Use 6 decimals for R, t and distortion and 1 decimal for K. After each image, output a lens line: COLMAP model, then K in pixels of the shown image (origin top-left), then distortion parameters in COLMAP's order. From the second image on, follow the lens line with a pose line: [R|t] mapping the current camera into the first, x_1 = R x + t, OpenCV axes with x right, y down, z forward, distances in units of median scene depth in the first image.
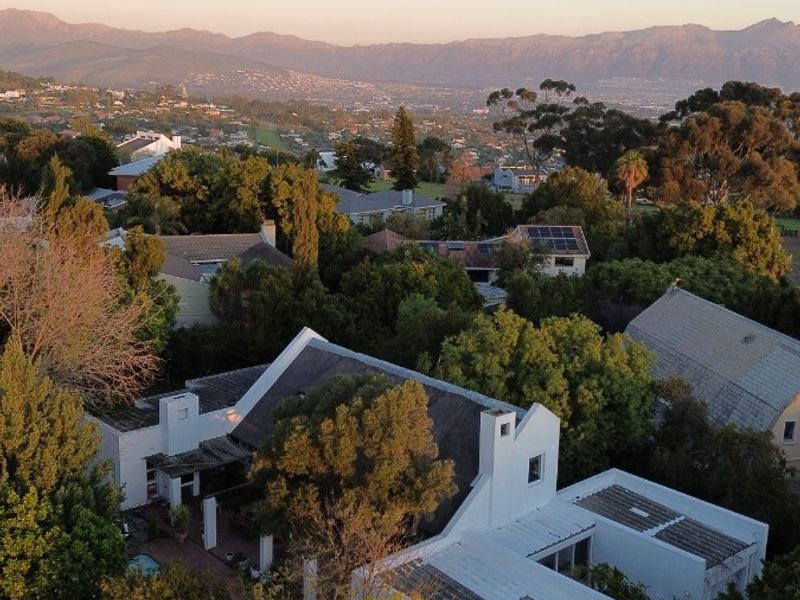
lens RADIAL K [[993.5, 0, 394.6], [0, 993.5, 296.6], [0, 0, 1]] dist [0.164730, -0.422432]
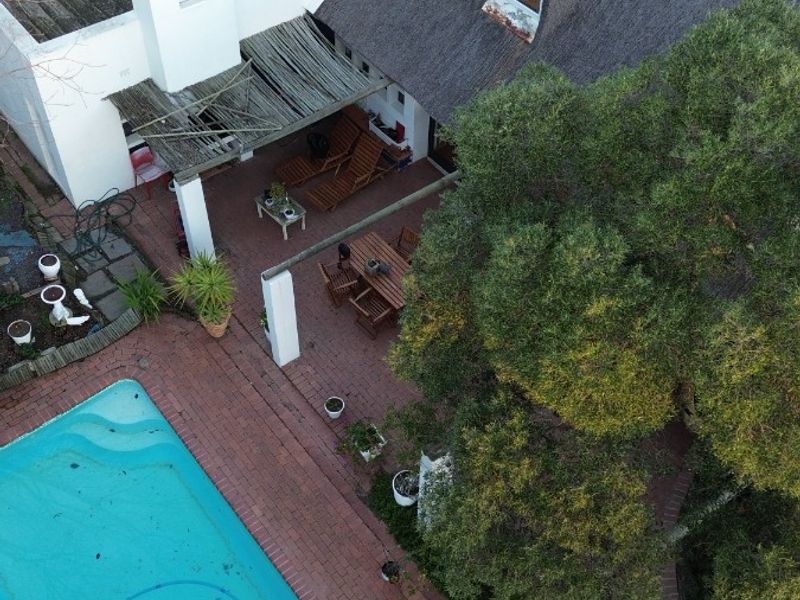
lens RADIAL K [[993.5, 0, 394.6], [0, 993.5, 296.6], [0, 0, 1]] dist [0.164730, -0.422432]
pose [[0.996989, 0.052165, -0.057376, -0.107641], [-0.007662, 0.802556, 0.596528, -0.016980], [0.077165, -0.594292, 0.800539, 0.638209]]
